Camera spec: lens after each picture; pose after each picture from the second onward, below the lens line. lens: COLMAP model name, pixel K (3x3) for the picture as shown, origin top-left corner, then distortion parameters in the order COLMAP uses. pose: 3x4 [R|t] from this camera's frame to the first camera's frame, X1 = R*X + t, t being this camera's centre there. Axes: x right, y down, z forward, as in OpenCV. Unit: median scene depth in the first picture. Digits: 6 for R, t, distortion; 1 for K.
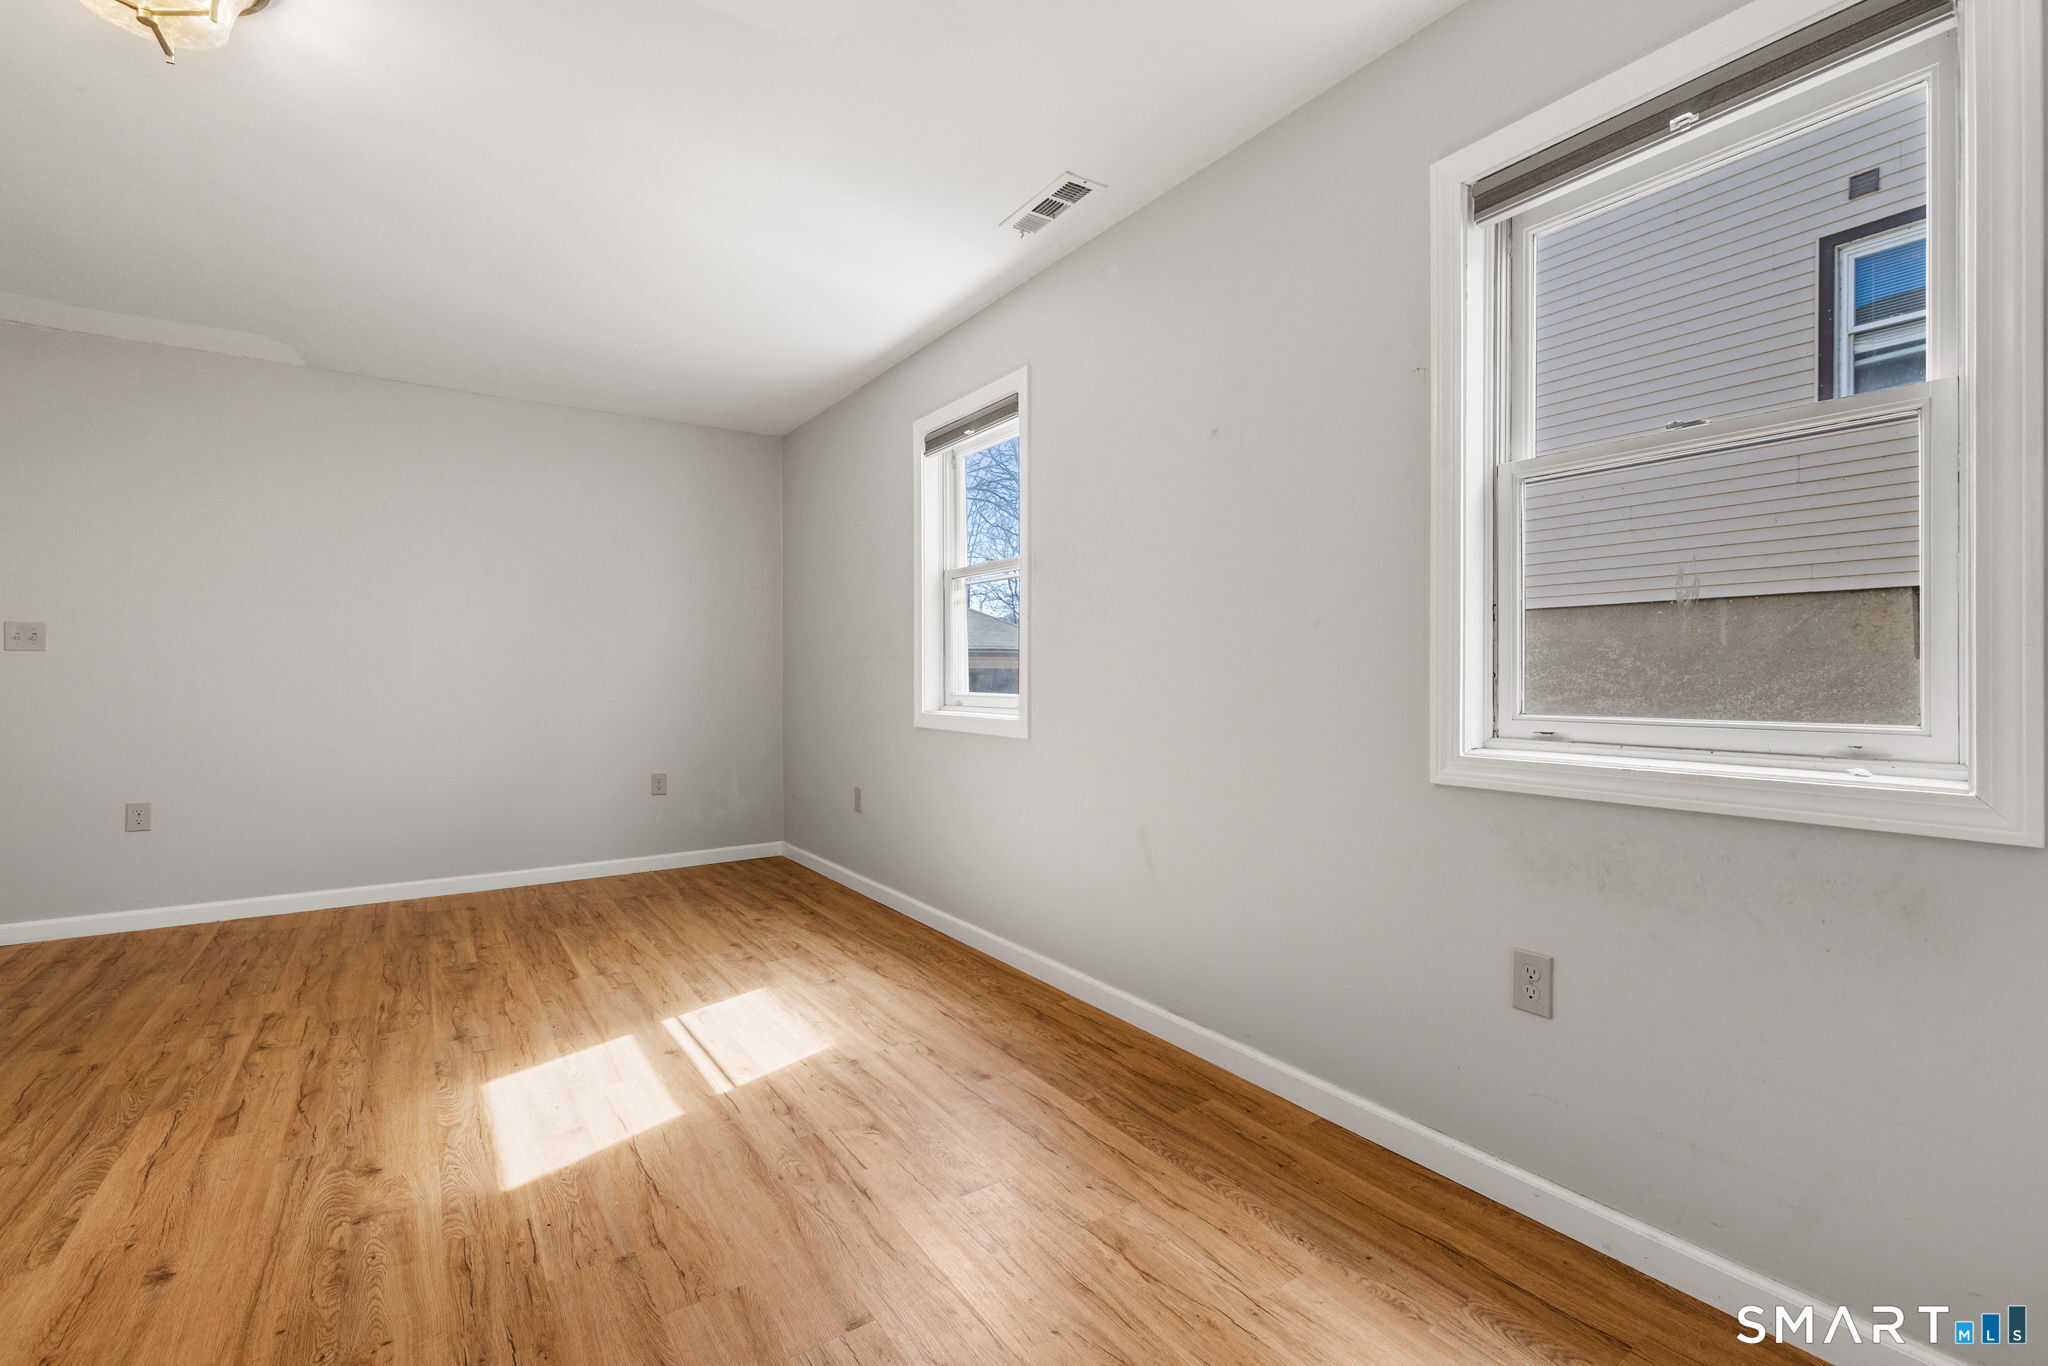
lens RADIAL K [[874.8, 0, 1023.5], [0, 874.8, 676.0], [0, 0, 1]] dist [0.000084, -0.000734]
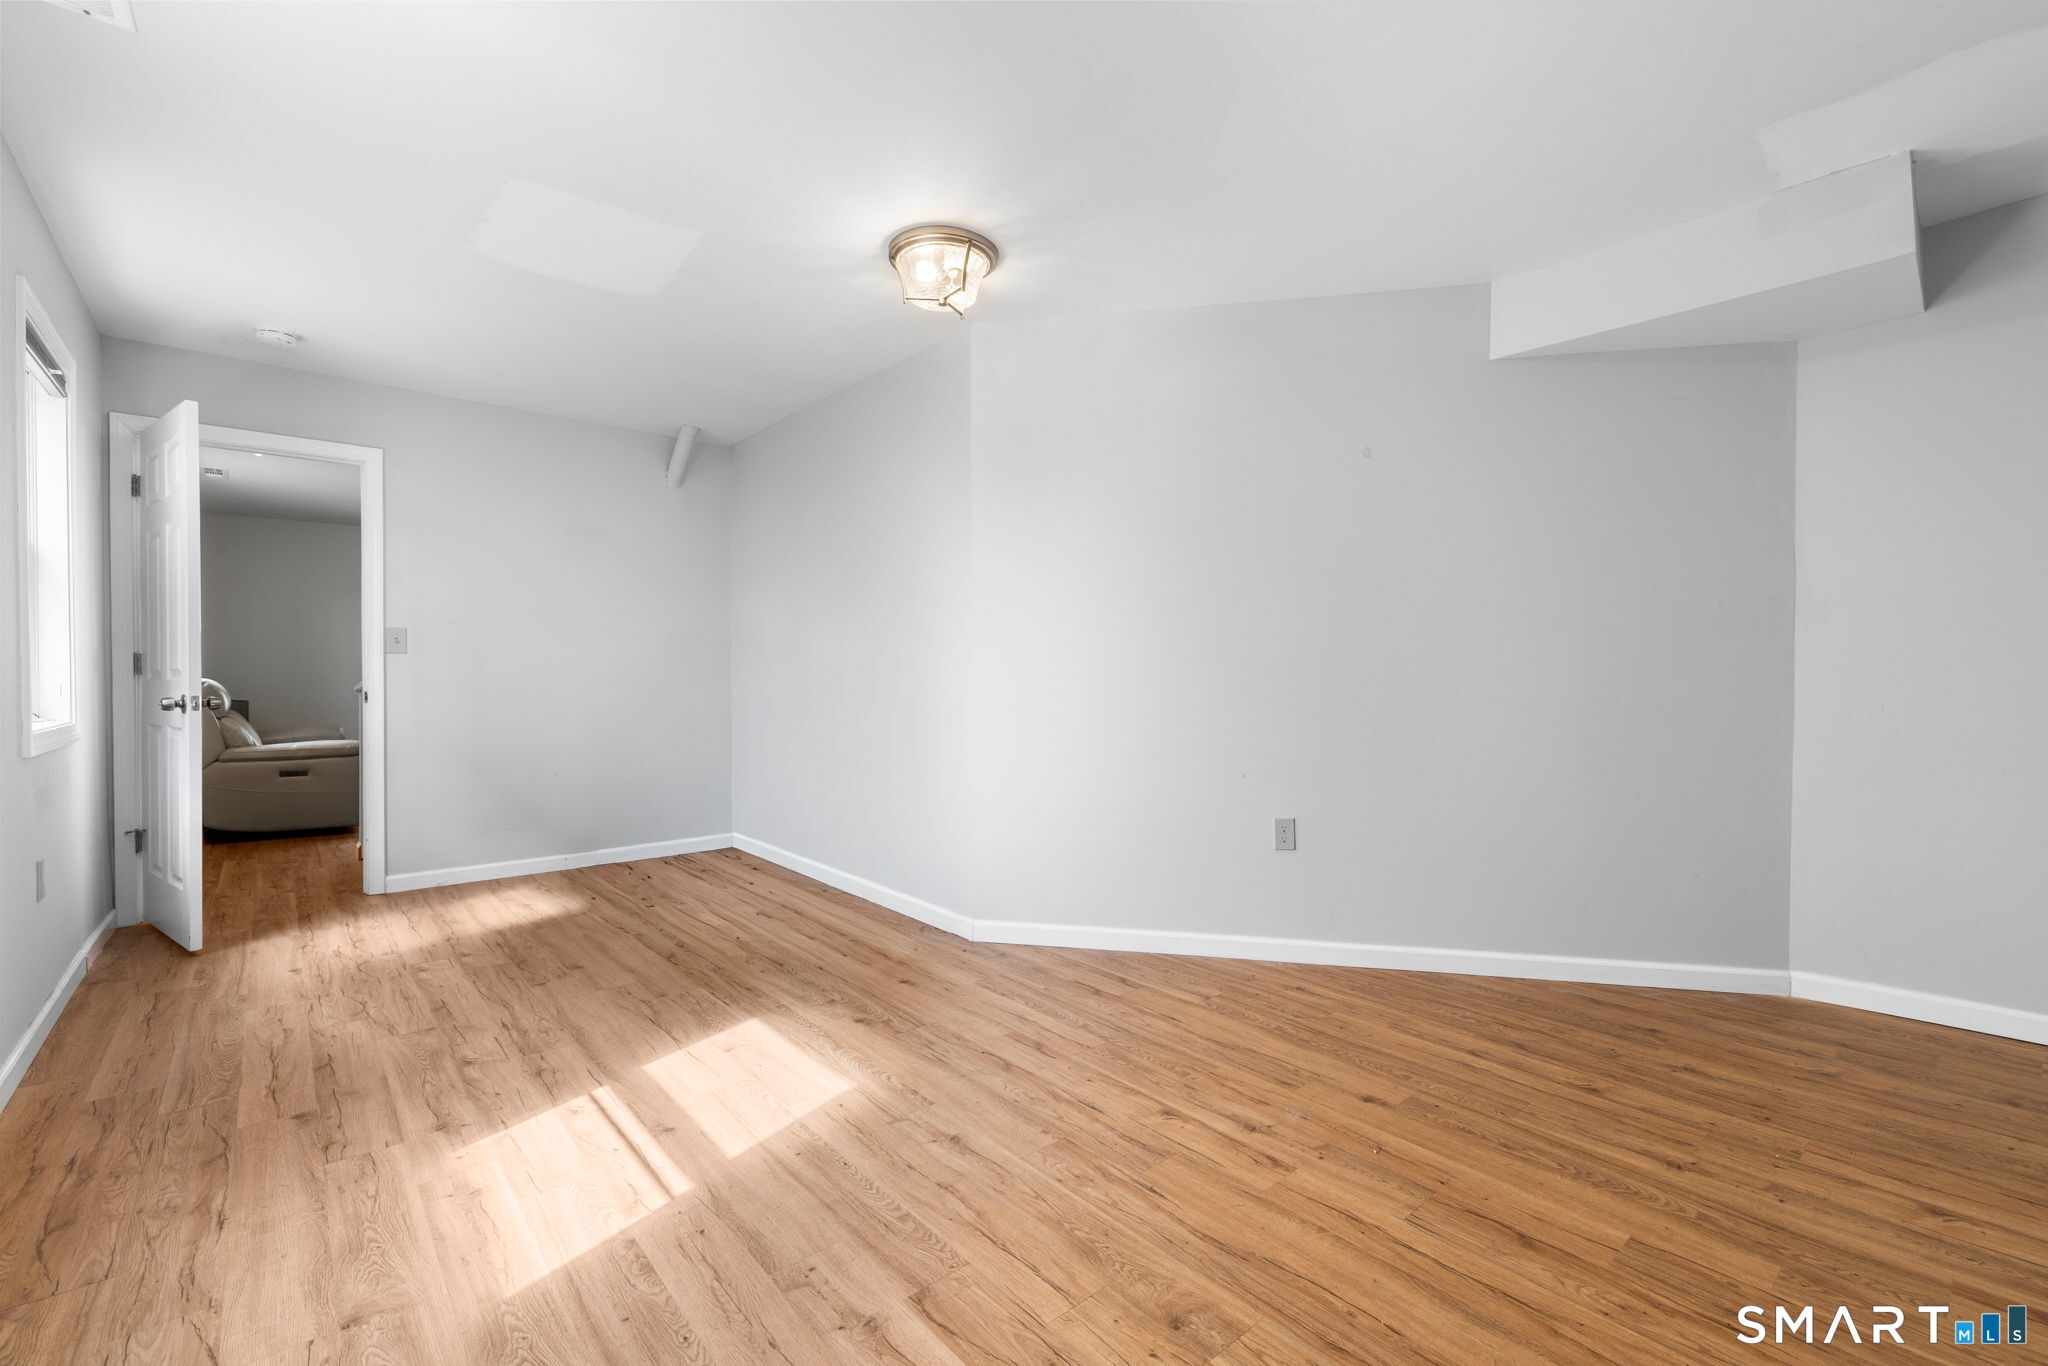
lens RADIAL K [[874.8, 0, 1023.5], [0, 874.8, 676.0], [0, 0, 1]] dist [0.000084, -0.000734]
pose [[-0.994632, -0.001628, -0.103464, -0.651625], [-0.001517, 0.999998, -0.001155, 0.002135], [0.103466, -0.000991, -0.994633, 1.855848]]
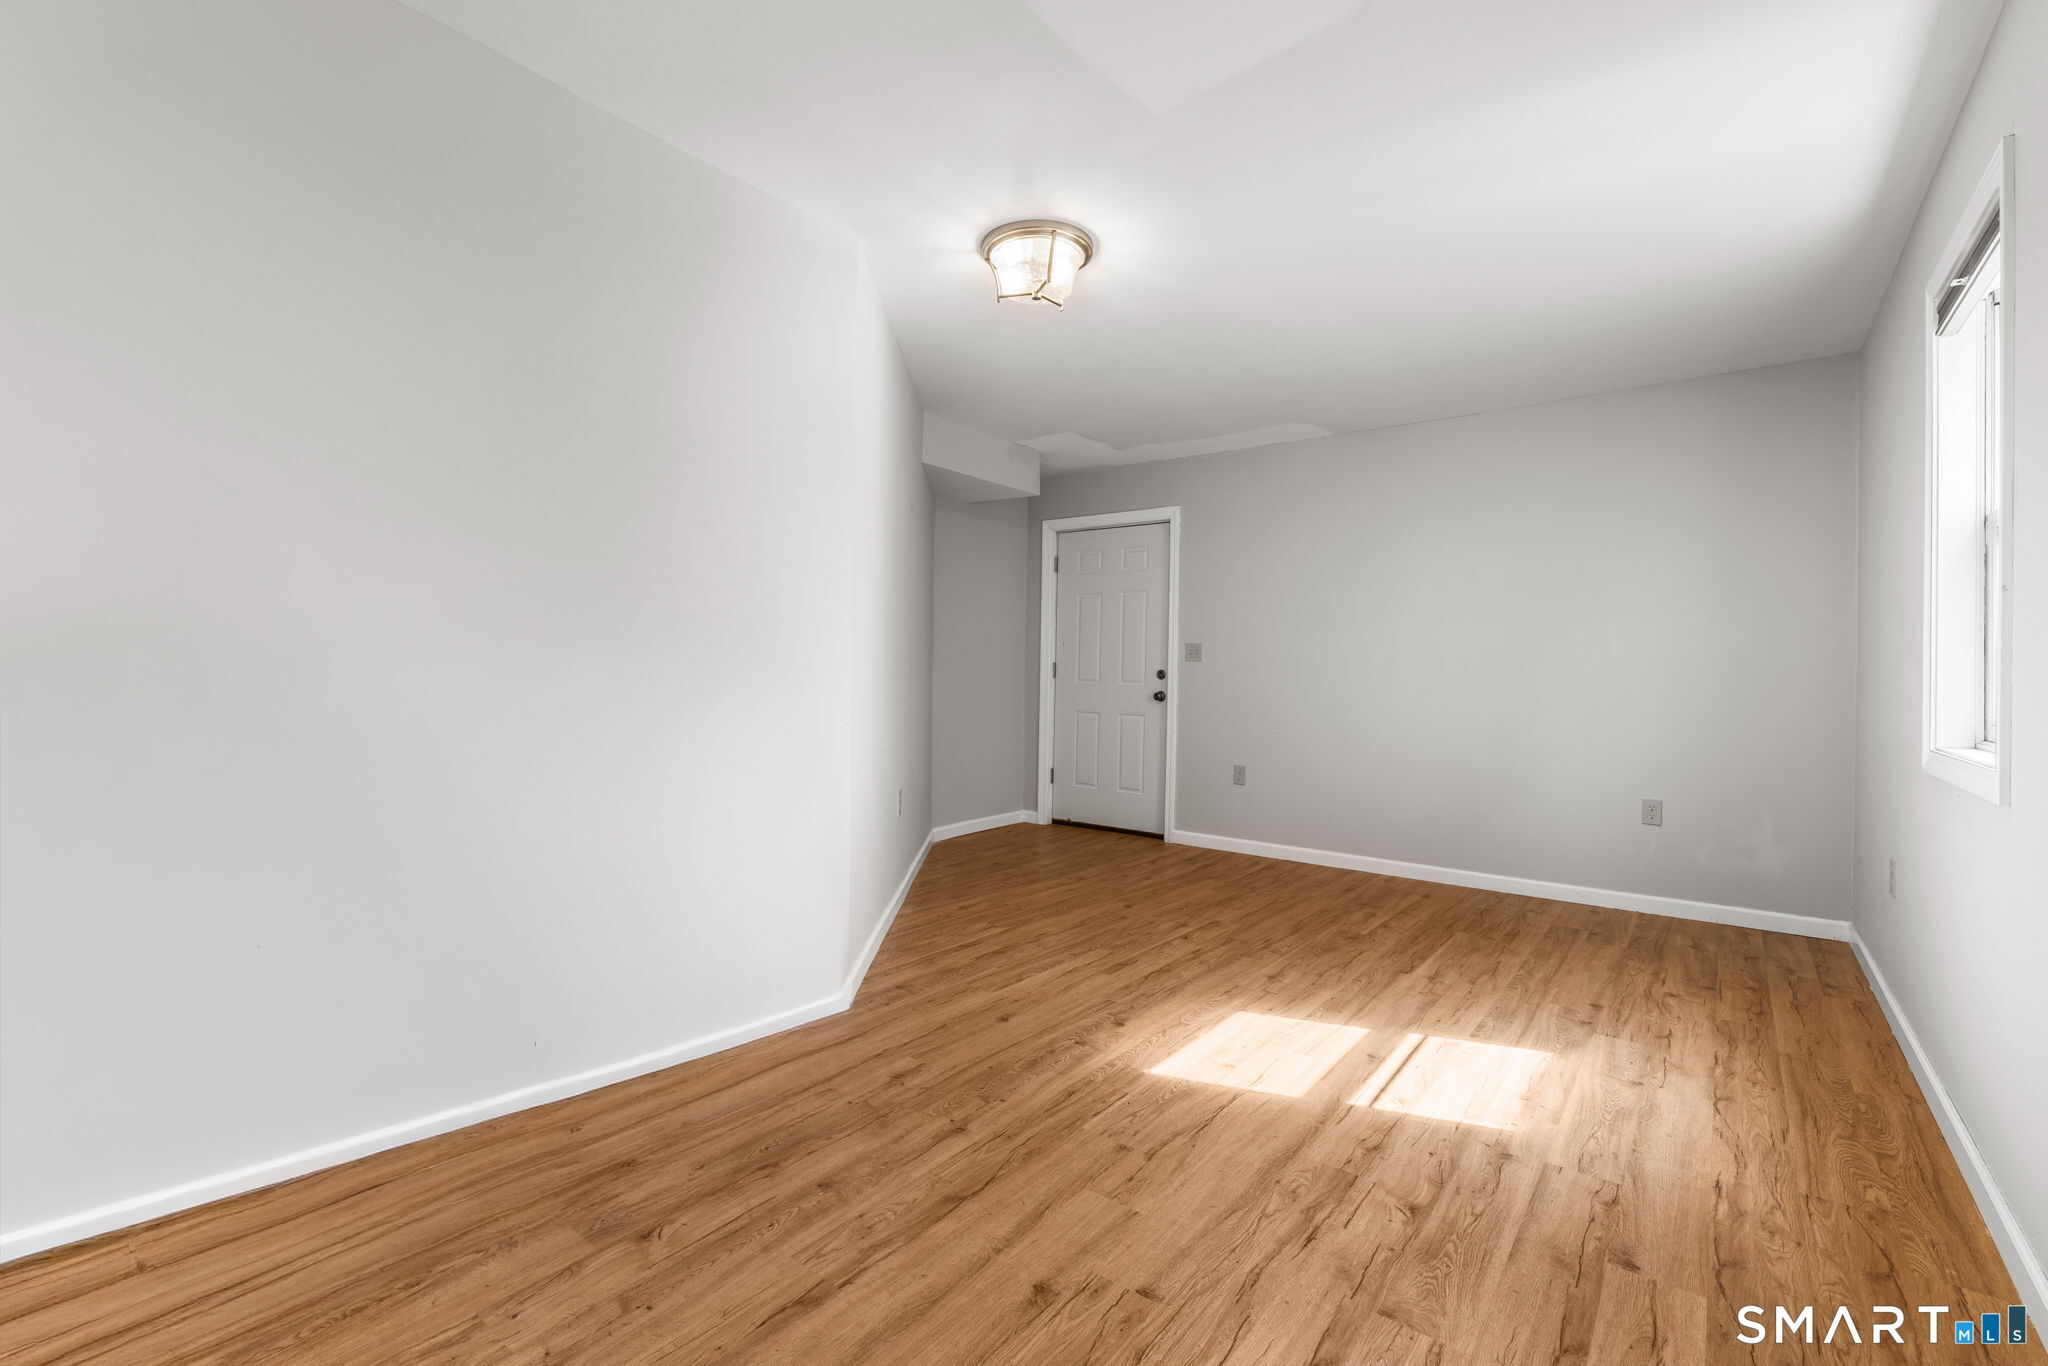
lens RADIAL K [[903.8, 0, 1022.2], [0, 903.8, 670.9], [0, 0, 1]] dist [-0.000340, -0.000001]
pose [[0.298911, 0.001578, -0.954280, 0.462230], [-0.016472, 0.999858, -0.003506, -0.000381], [0.954139, 0.016767, 0.298895, 0.301736]]
